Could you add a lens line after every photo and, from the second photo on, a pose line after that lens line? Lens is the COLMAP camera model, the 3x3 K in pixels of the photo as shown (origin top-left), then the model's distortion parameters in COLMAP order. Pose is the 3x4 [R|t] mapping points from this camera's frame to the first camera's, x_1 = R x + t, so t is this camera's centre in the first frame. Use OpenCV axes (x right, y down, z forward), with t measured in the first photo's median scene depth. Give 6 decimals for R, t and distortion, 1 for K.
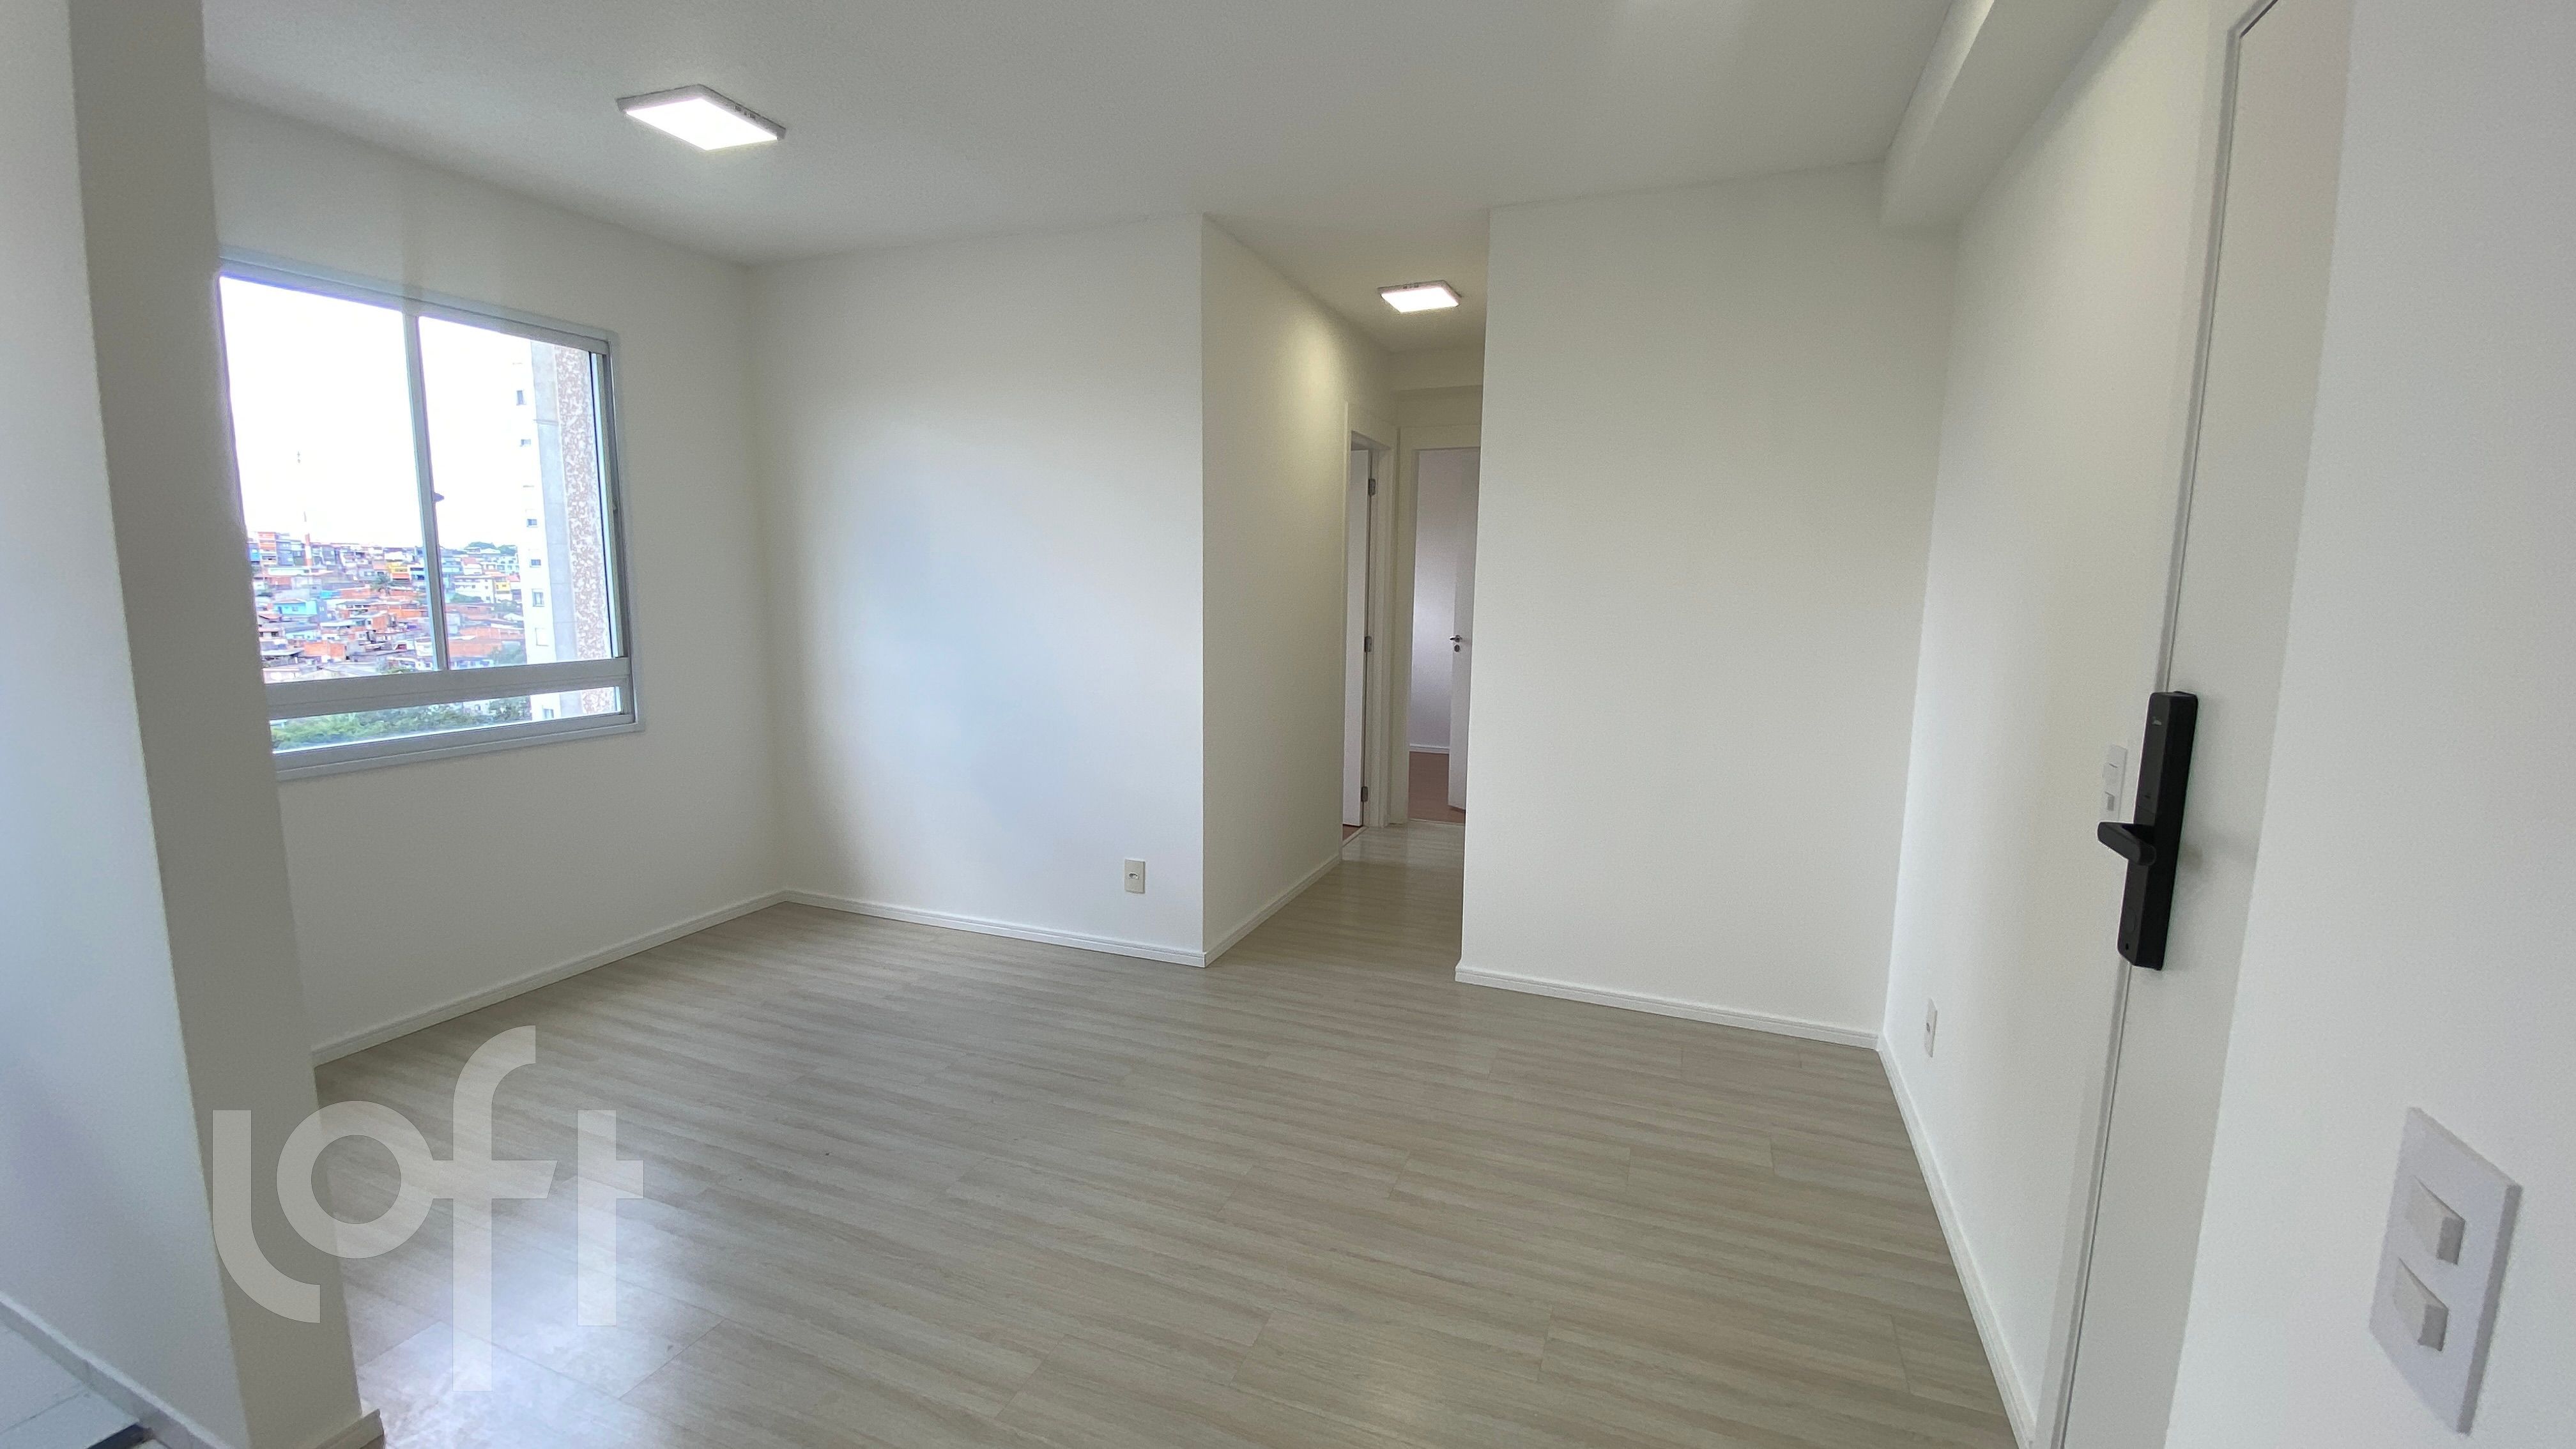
lens RADIAL K [[1037.5, 0, 1288.0], [0, 1037.5, 724.5], [0, 0, 1]] dist [0.024998, -0.024275]
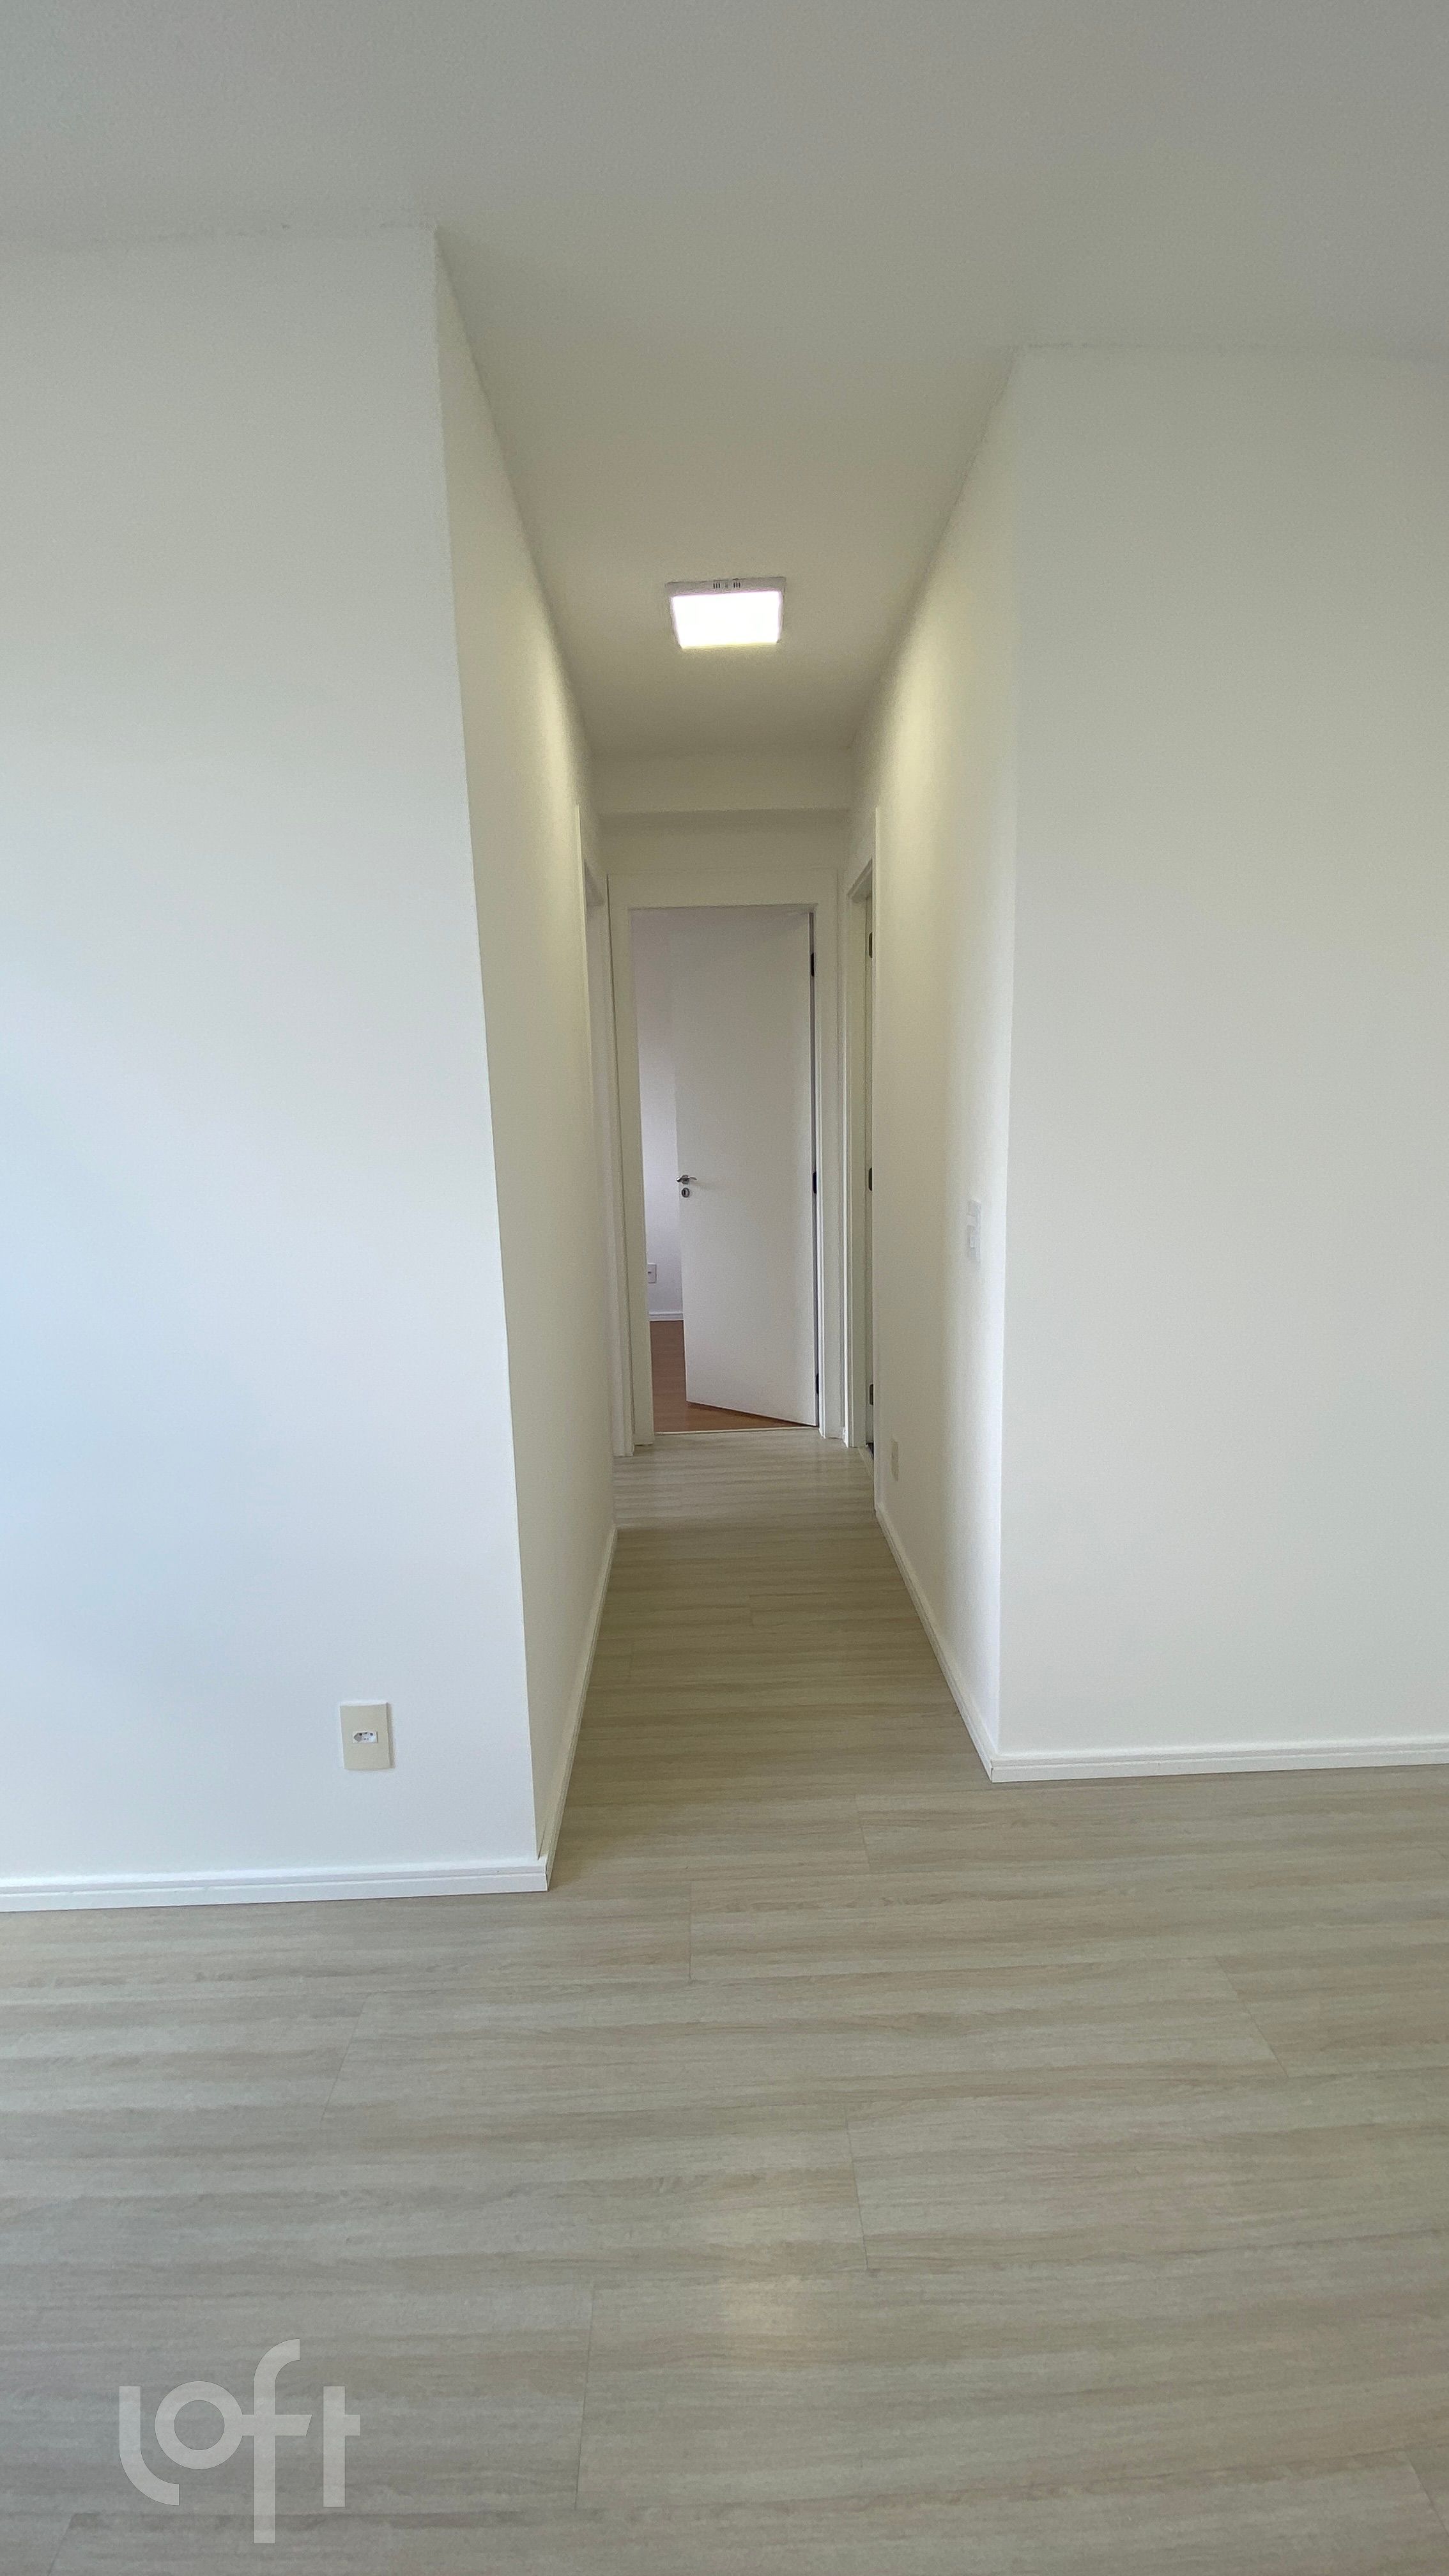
lens RADIAL K [[1037.5, 0, 717.8], [0, 1037.5, 1284.2], [0, 0, 1]] dist [0.024998, -0.024275]
pose [[0.919731, -0.106773, 0.377749, -0.199572], [0.096726, 0.994269, 0.045531, -0.081361], [-0.380445, -0.005338, 0.924788, 0.632135]]
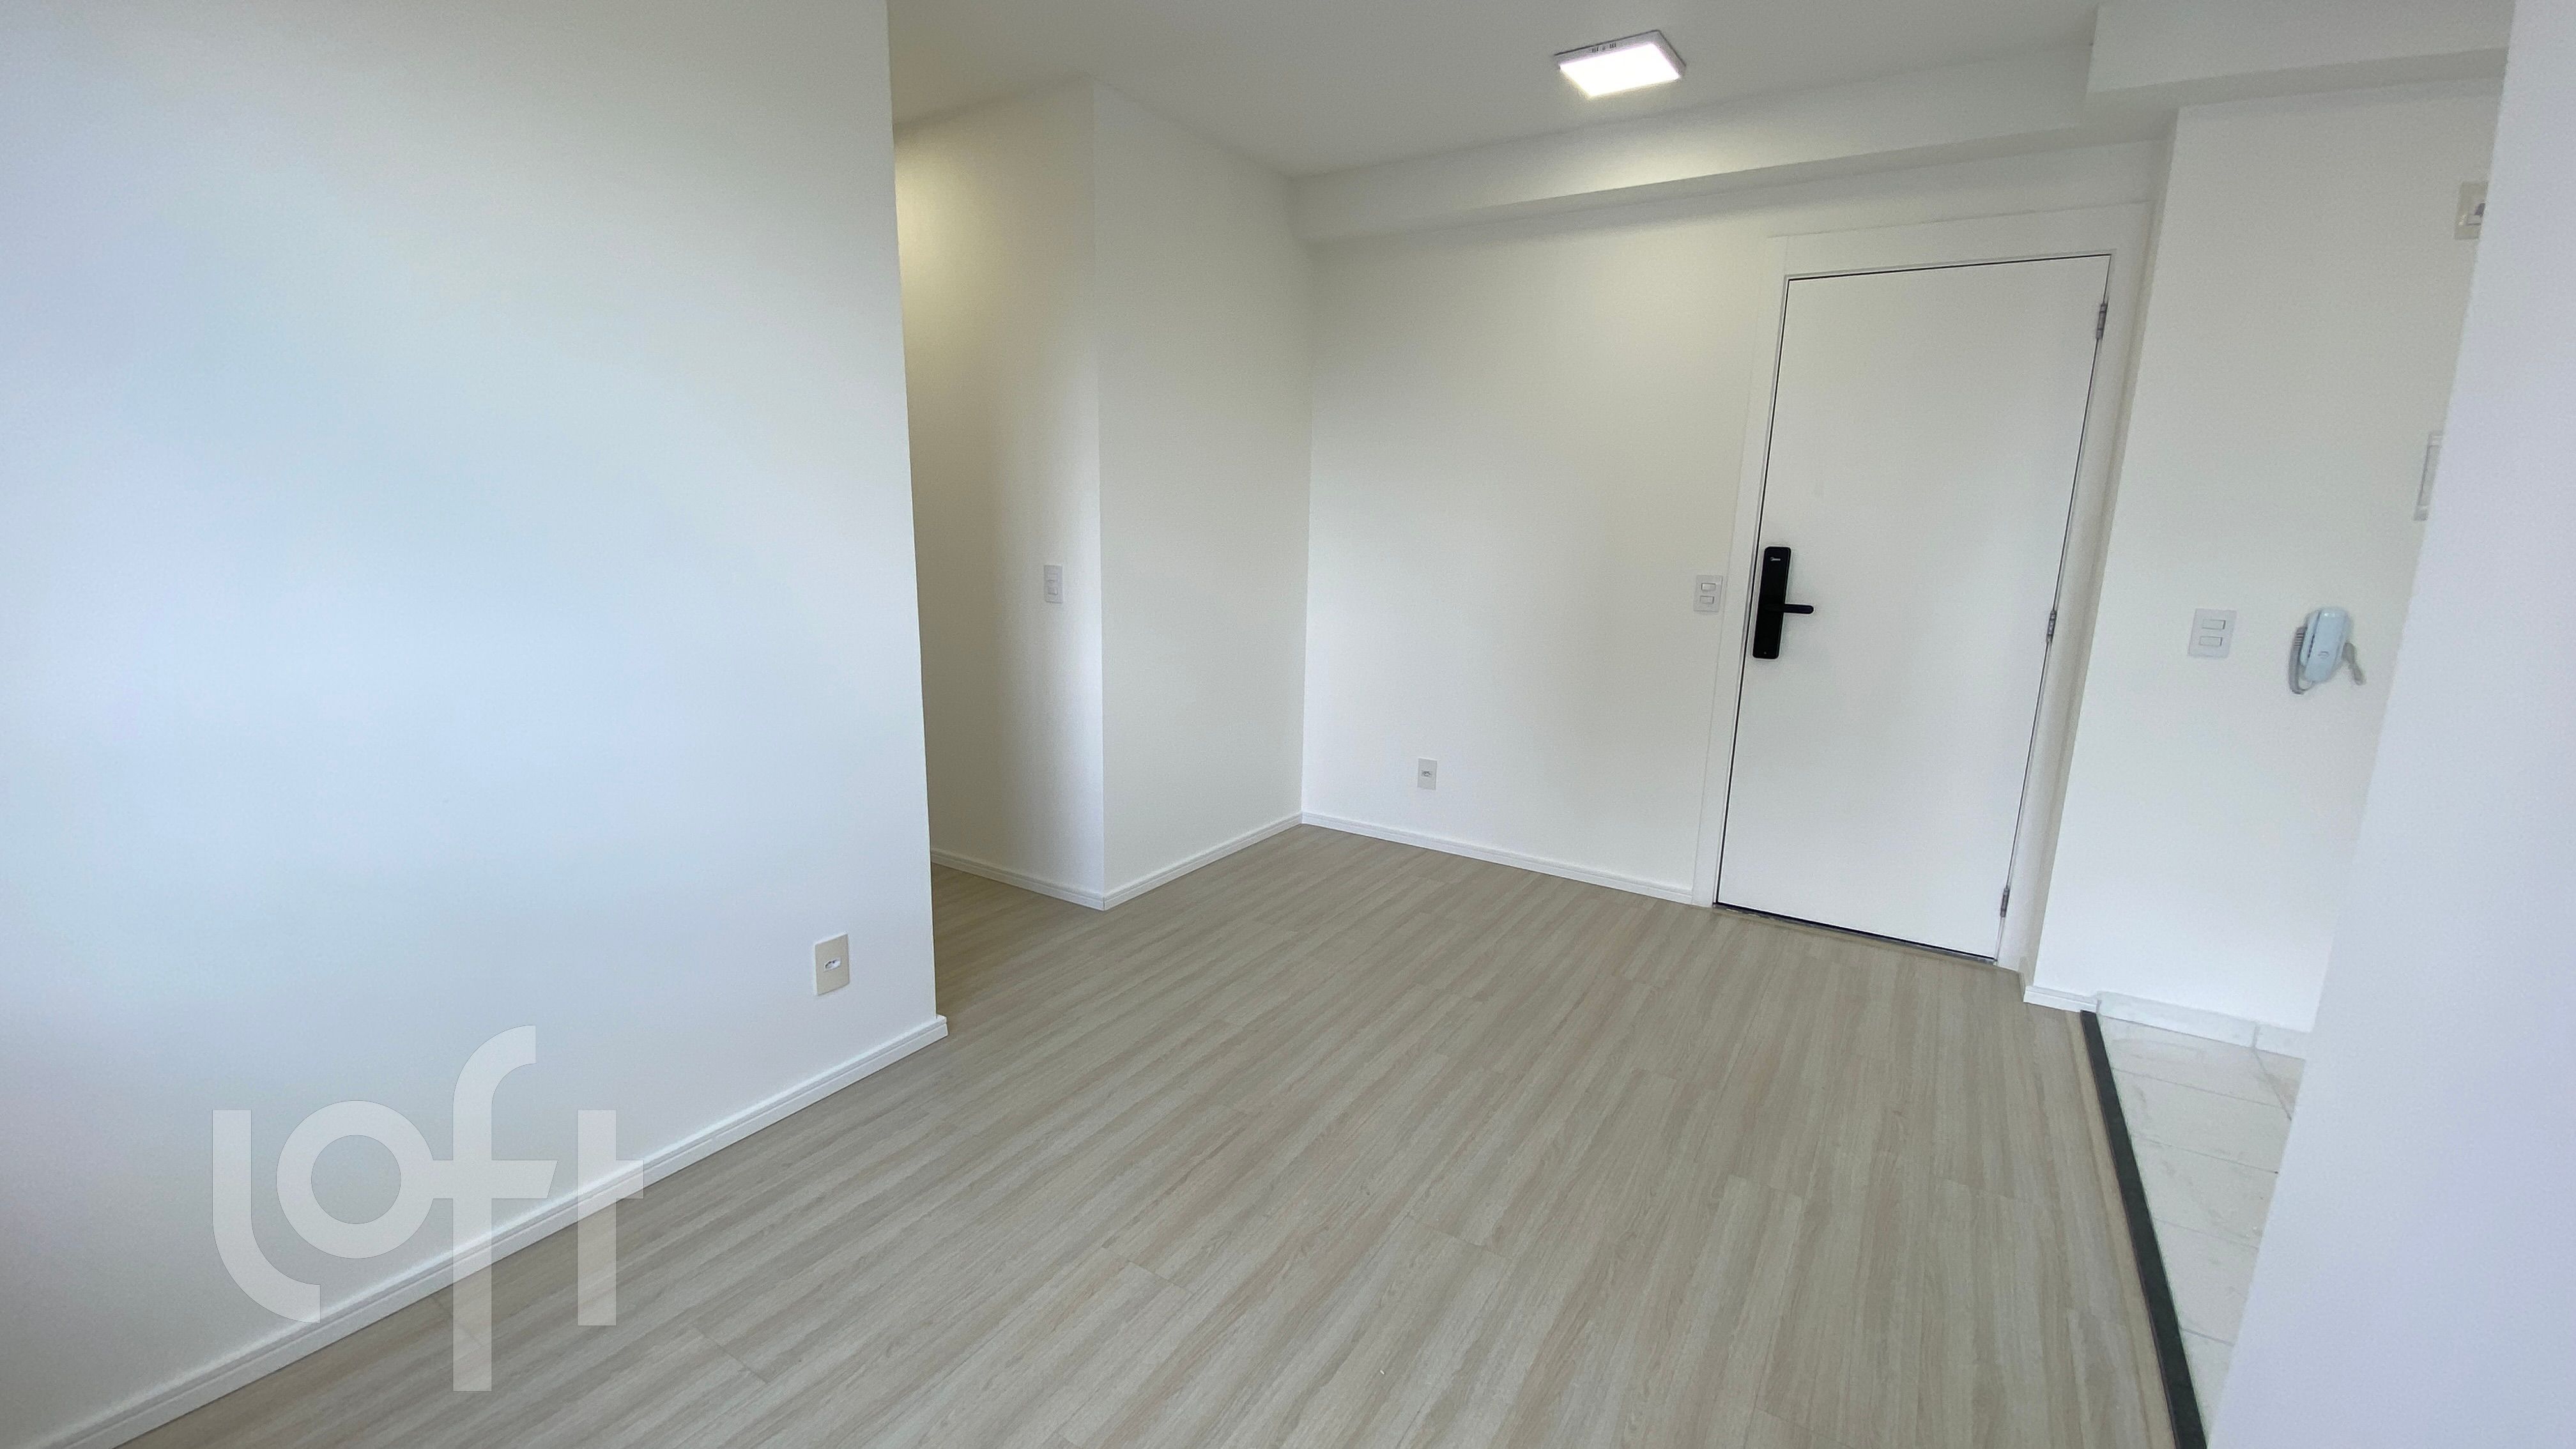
lens RADIAL K [[1055.1, 0, 1280.1], [0, 1055.1, 715.1], [0, 0, 1]] dist [0.036209, -0.026238]
pose [[0.187899, -0.197335, 0.962161, -0.857685], [0.119751, 0.976903, 0.176973, -0.100409], [-0.974861, 0.081967, 0.207190, 0.751011]]
